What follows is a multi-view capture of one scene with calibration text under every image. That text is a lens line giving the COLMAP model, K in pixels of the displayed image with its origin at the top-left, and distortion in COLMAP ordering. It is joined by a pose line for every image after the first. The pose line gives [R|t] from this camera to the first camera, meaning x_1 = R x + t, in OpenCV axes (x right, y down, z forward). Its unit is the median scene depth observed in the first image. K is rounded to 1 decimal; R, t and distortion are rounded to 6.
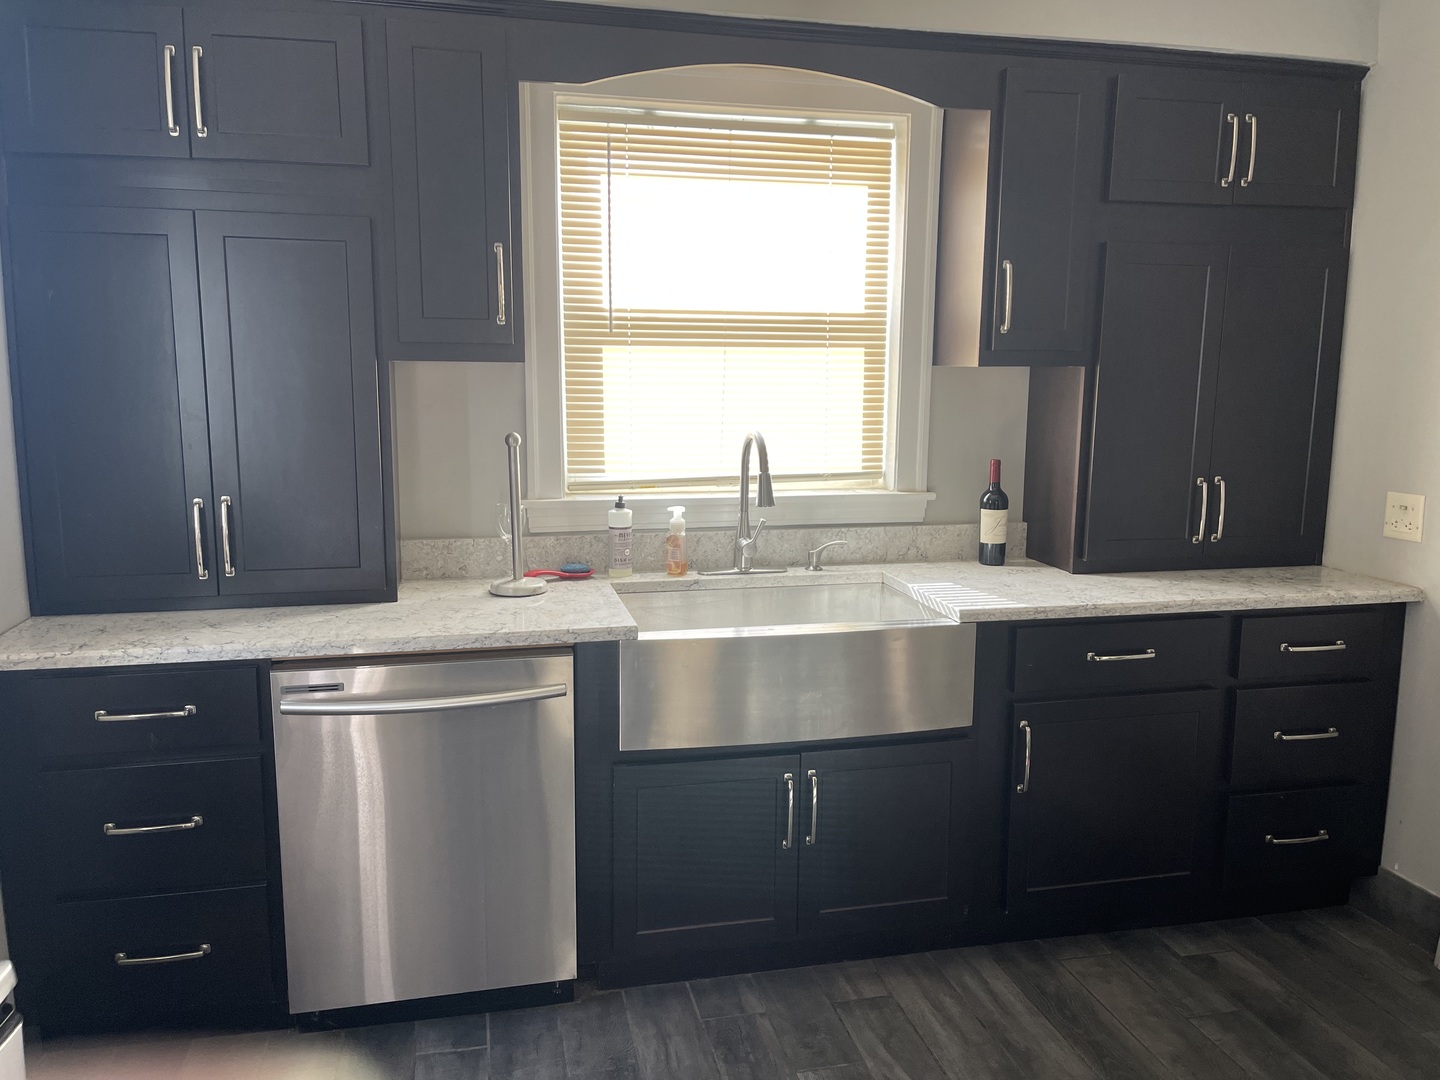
lens RADIAL K [[1053.2, 0, 719.6], [0, 1053.2, 542.3], [0, 0, 1]] dist [0.063004, -0.061383]
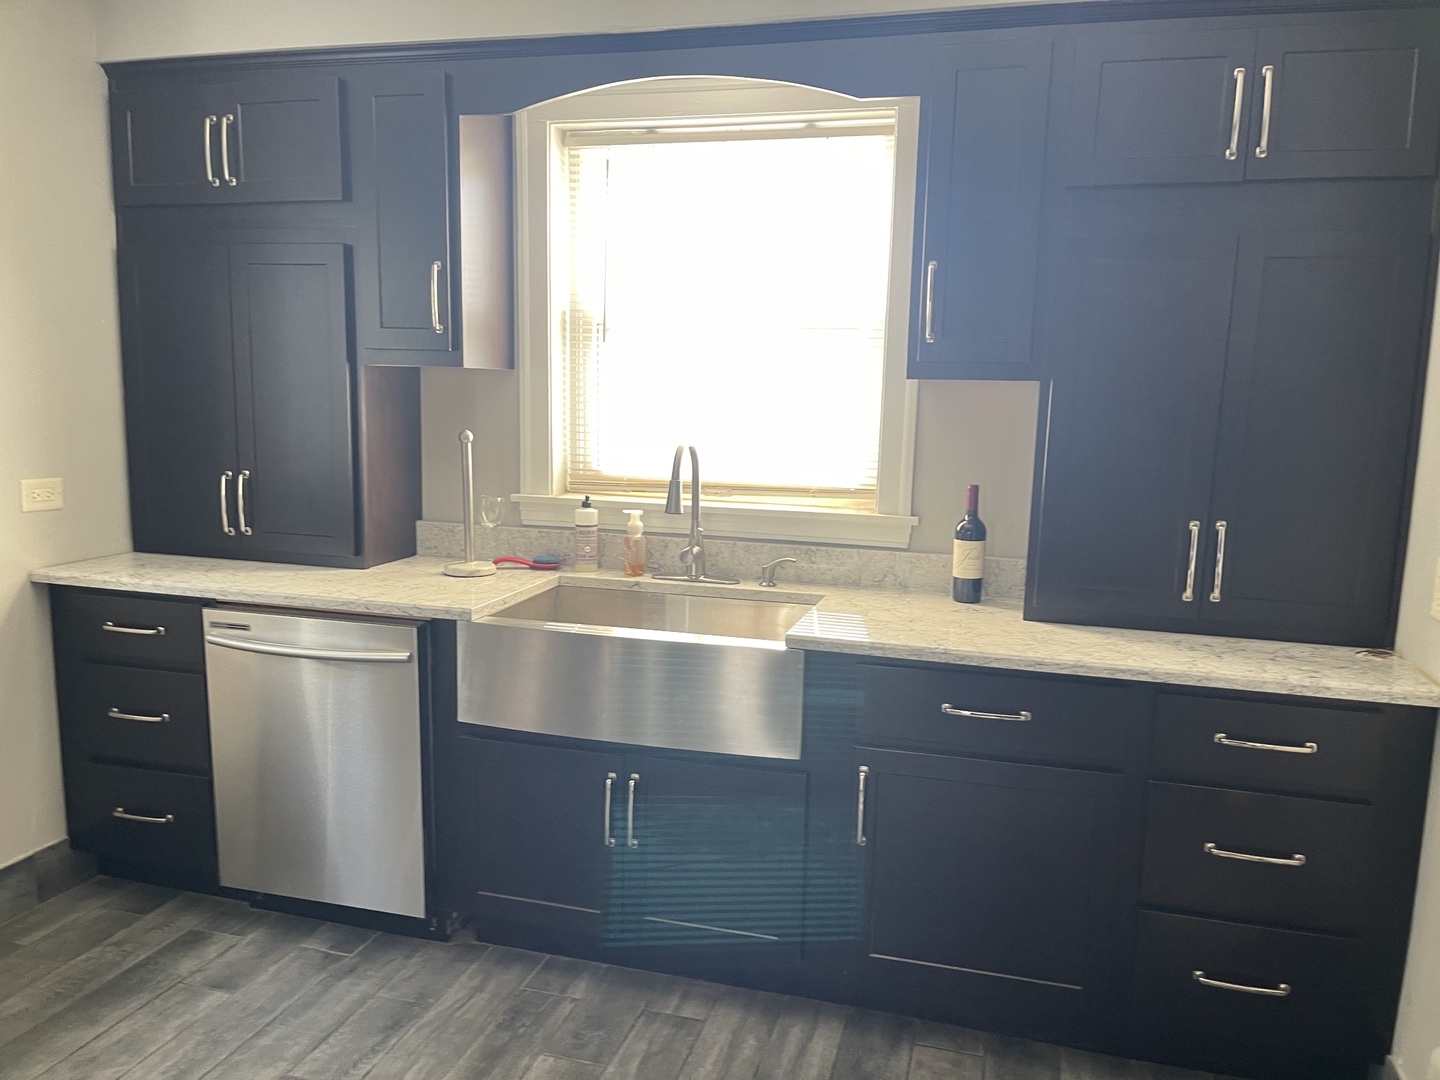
lens RADIAL K [[1064.2, 0, 723.3], [0, 1064.2, 558.8], [0, 0, 1]] dist [0.055818, -0.067995]
pose [[0.884929, 0.091595, -0.456630, 0.523151], [-0.093682, 0.995437, 0.018123, -0.013228], [0.456206, 0.026741, 0.889472, 0.110176]]
